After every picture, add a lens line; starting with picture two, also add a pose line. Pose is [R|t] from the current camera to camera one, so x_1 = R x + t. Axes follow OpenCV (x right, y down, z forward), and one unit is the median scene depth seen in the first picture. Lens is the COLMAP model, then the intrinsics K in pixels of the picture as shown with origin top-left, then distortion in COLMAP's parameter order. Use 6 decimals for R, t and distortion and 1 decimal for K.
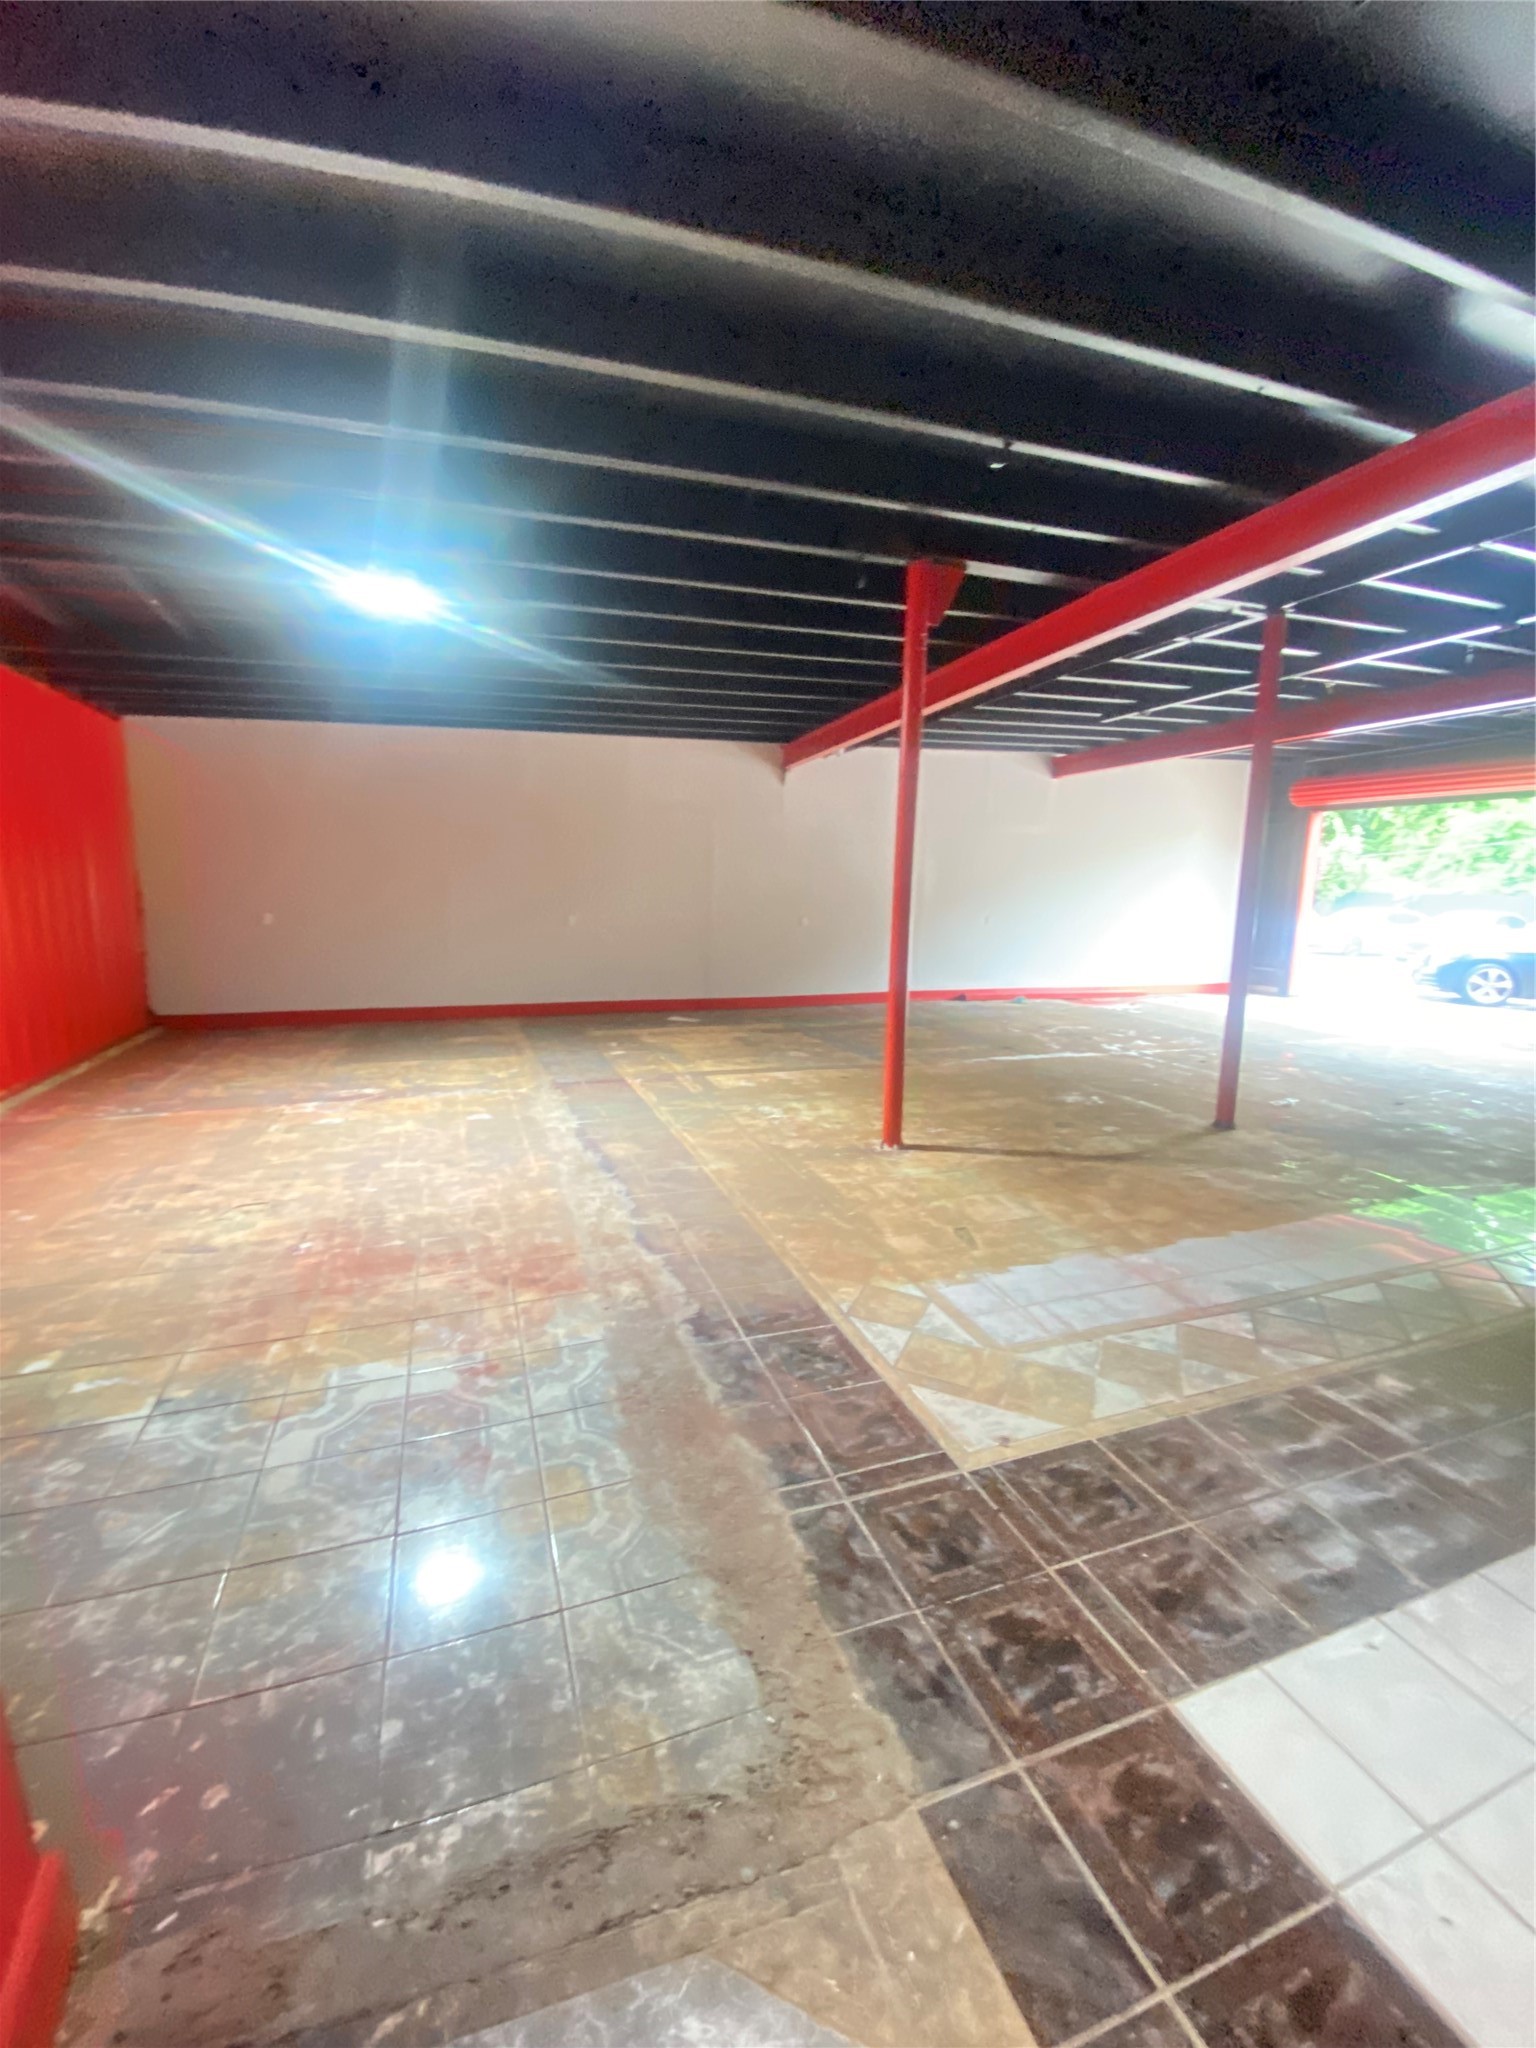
lens RADIAL K [[824.4, 0, 760.1], [0, 824.4, 1021.5], [0, 0, 1]] dist [0.014456, -0.019024]
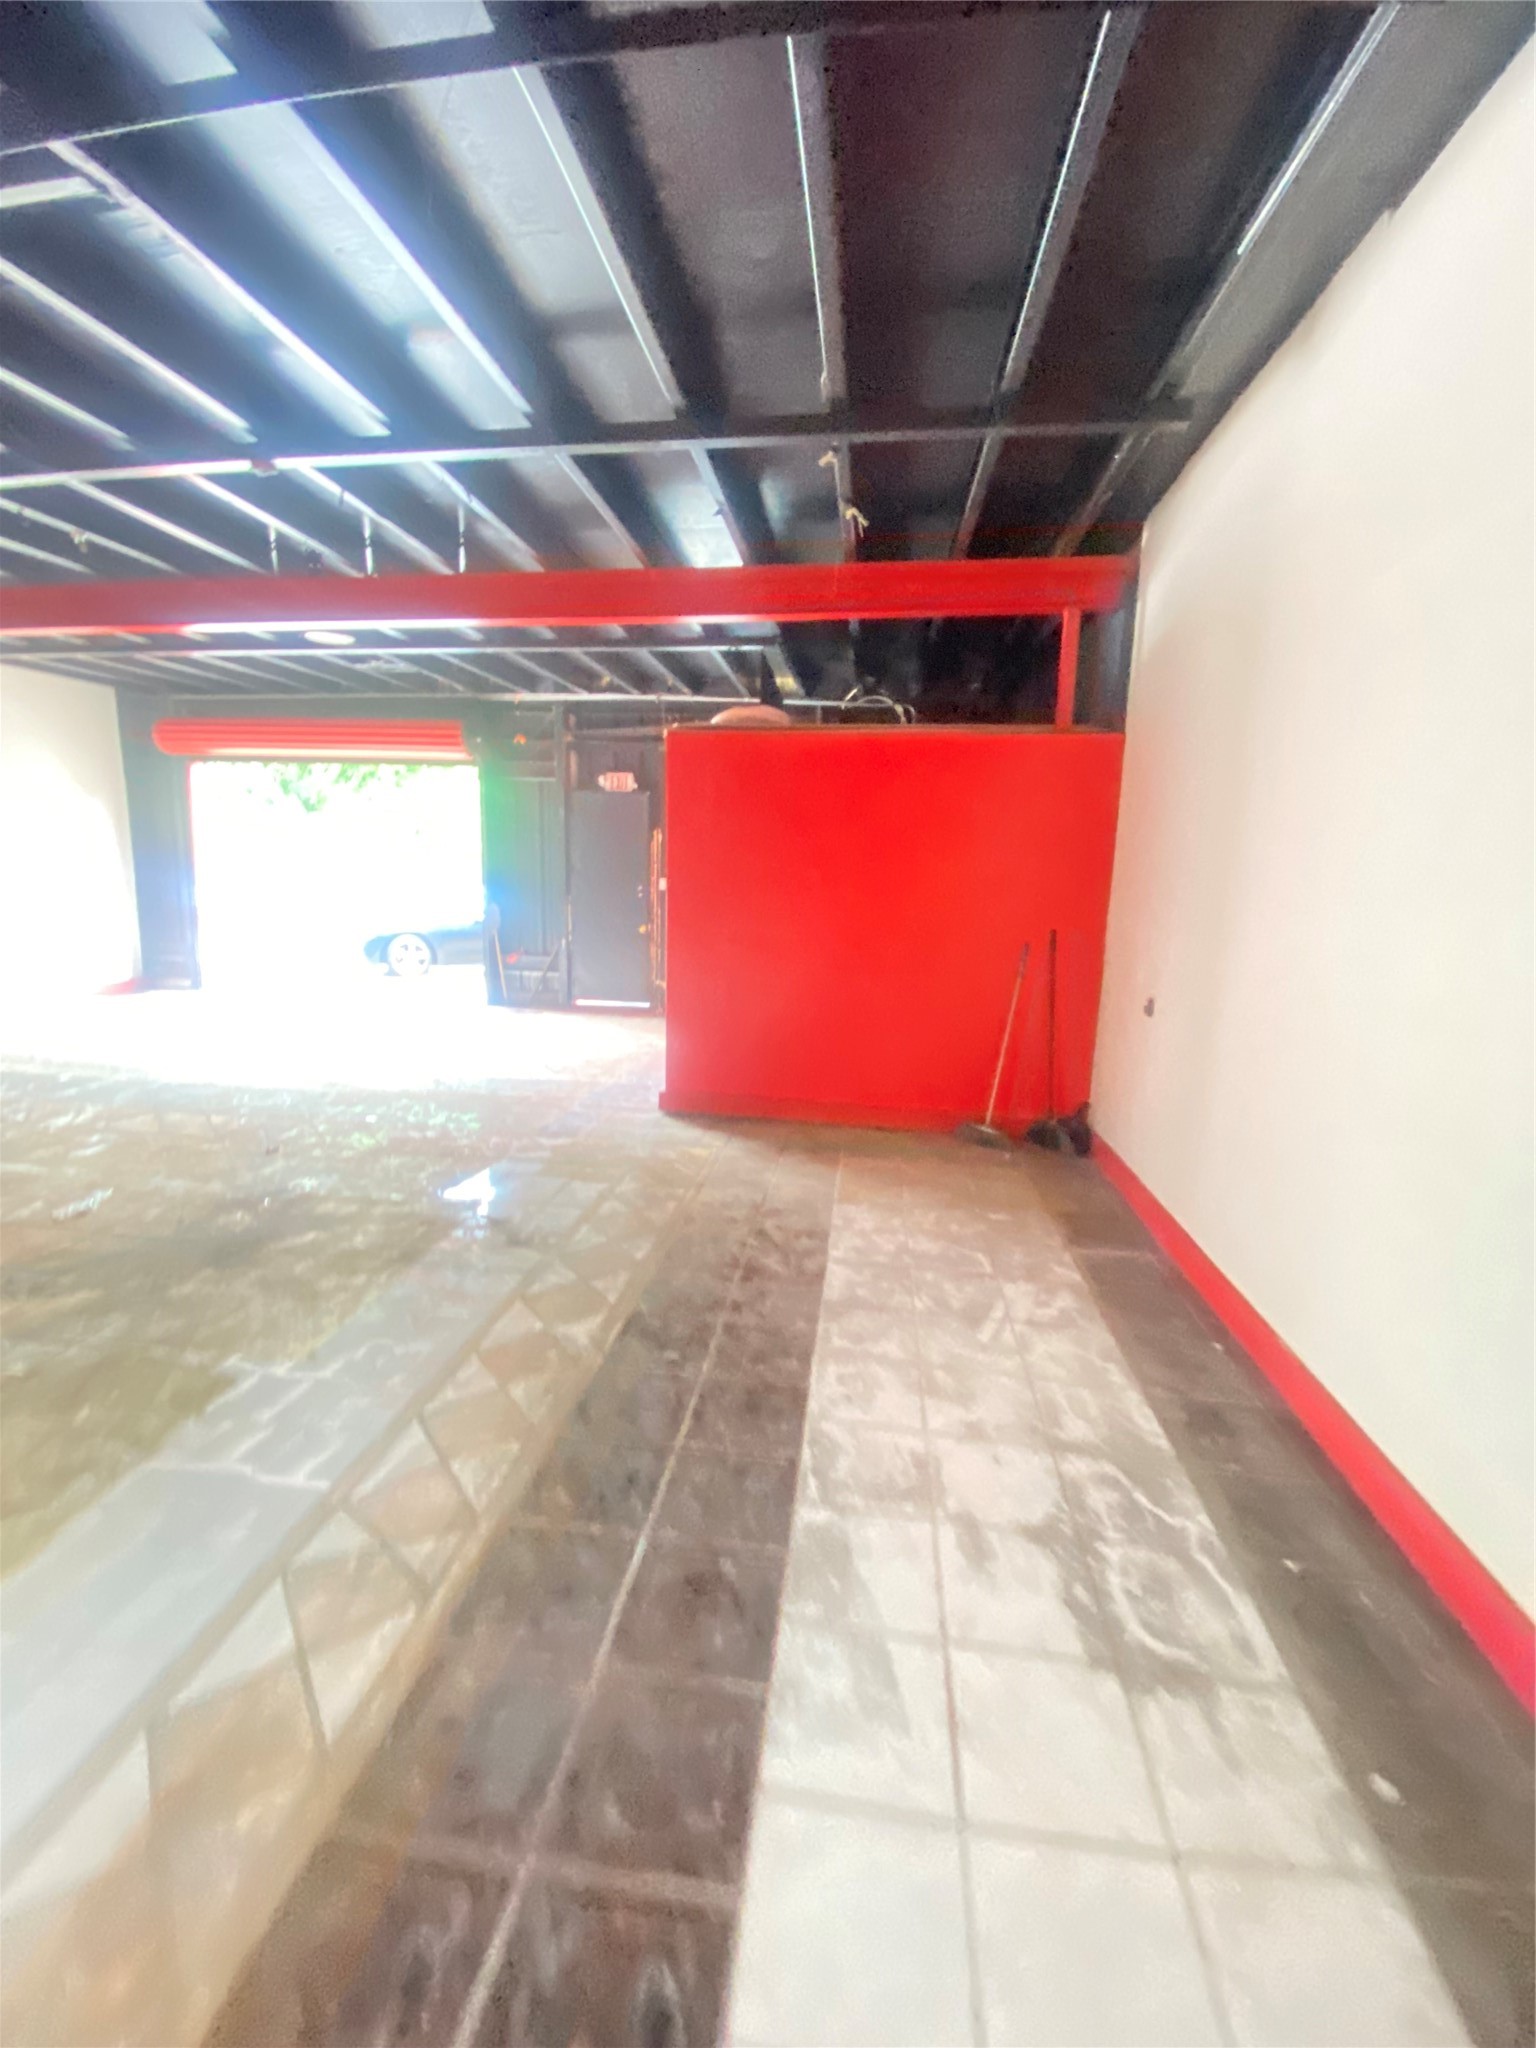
lens RADIAL K [[825.2, 0, 768.0], [0, 825.2, 1024.0], [0, 0, 1]] dist [0.019732, -0.018906]
pose [[0.456765, -0.150733, 0.876724, 0.524816], [0.119098, 0.987030, 0.107648, -0.056397], [-0.881579, 0.055246, 0.468792, 0.401308]]
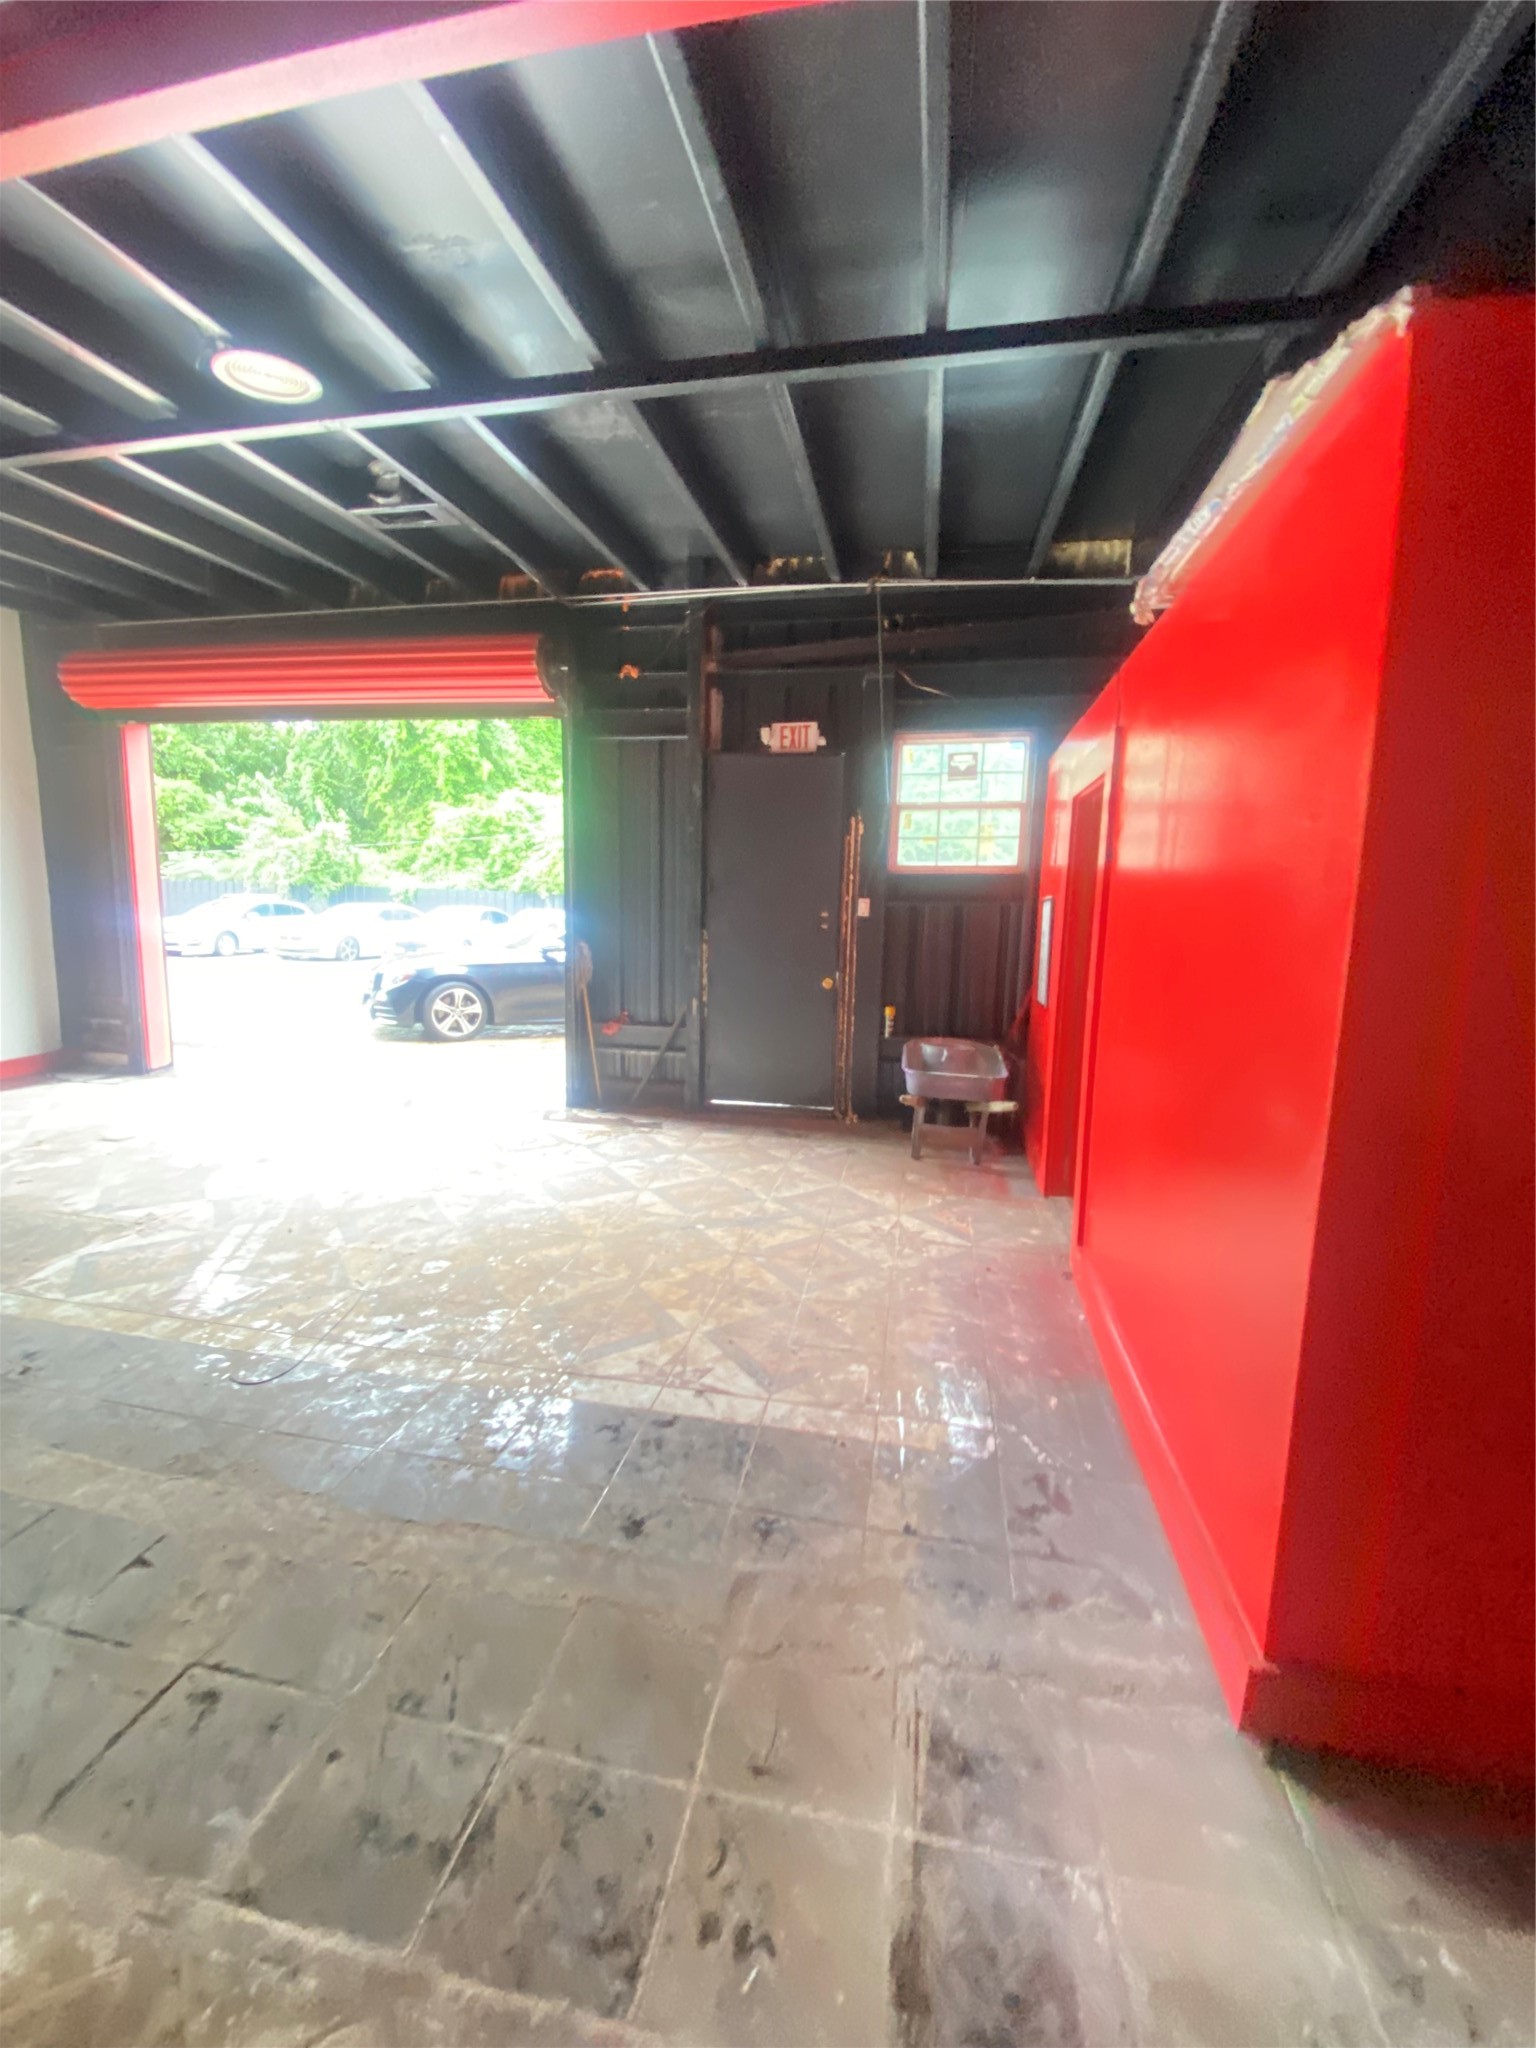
lens RADIAL K [[818.6, 0, 767.2], [0, 818.6, 1029.2], [0, 0, 1]] dist [0.009477, -0.017891]
pose [[0.511289, -0.132936, 0.849065, 1.231370], [0.119741, 0.989347, 0.082795, -0.165012], [-0.851026, 0.059336, 0.521760, 1.182678]]
